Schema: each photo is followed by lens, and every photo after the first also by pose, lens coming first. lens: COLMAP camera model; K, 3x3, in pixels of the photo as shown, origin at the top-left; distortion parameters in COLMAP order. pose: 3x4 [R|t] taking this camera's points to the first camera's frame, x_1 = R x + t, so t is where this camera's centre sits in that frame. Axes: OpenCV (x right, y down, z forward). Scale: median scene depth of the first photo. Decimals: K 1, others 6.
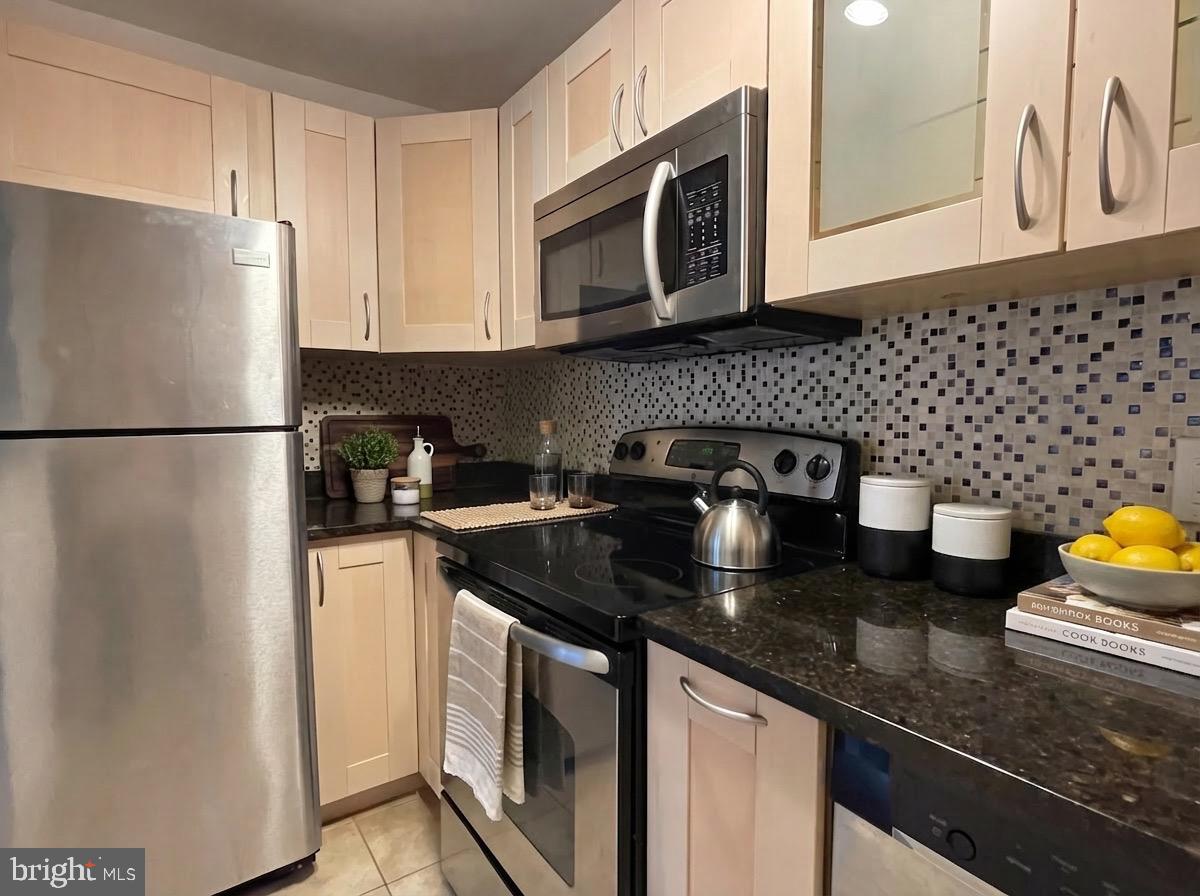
lens RADIAL K [[600.5, 0, 608.7], [0, 600.5, 438.7], [0, 0, 1]] dist [0.000078, 0.002211]
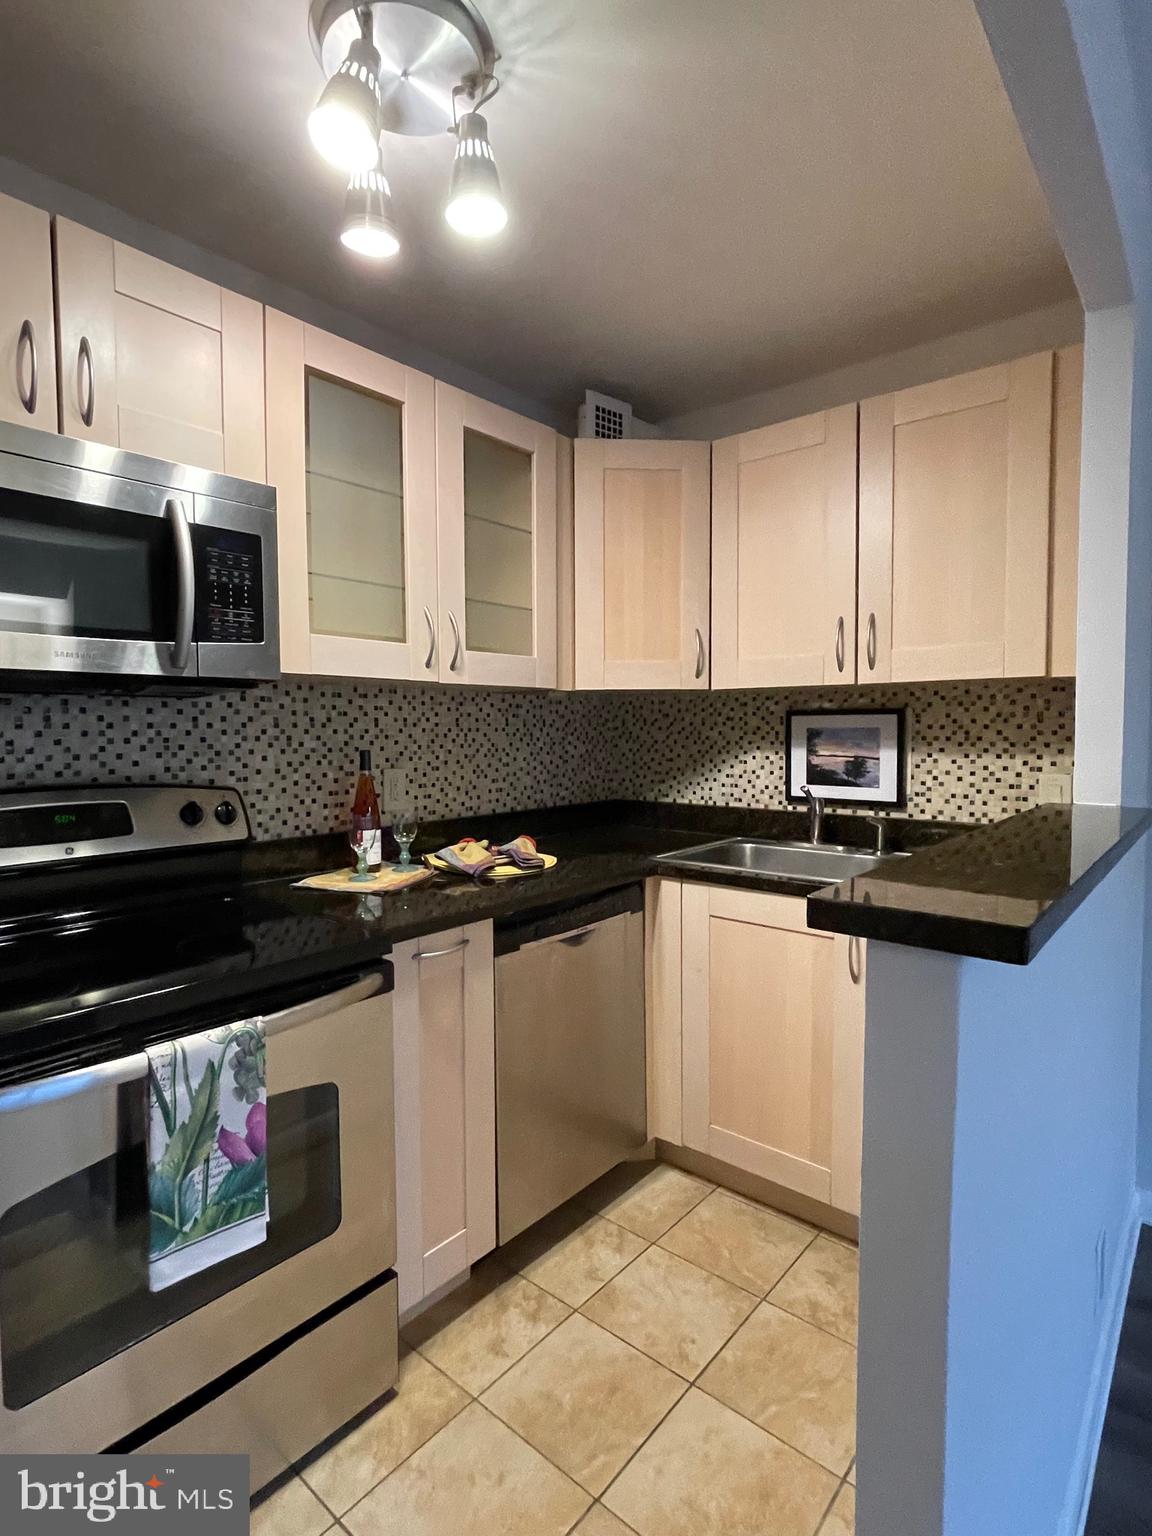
lens RADIAL K [[782.7, 0, 572.5], [0, 782.7, 761.6], [0, 0, 1]] dist [-0.002429, -0.002797]
pose [[-0.219186, -0.035353, 0.975042, -1.289473], [0.051073, 0.997558, 0.047650, -0.088990], [-0.974346, 0.060242, -0.216845, 0.728990]]
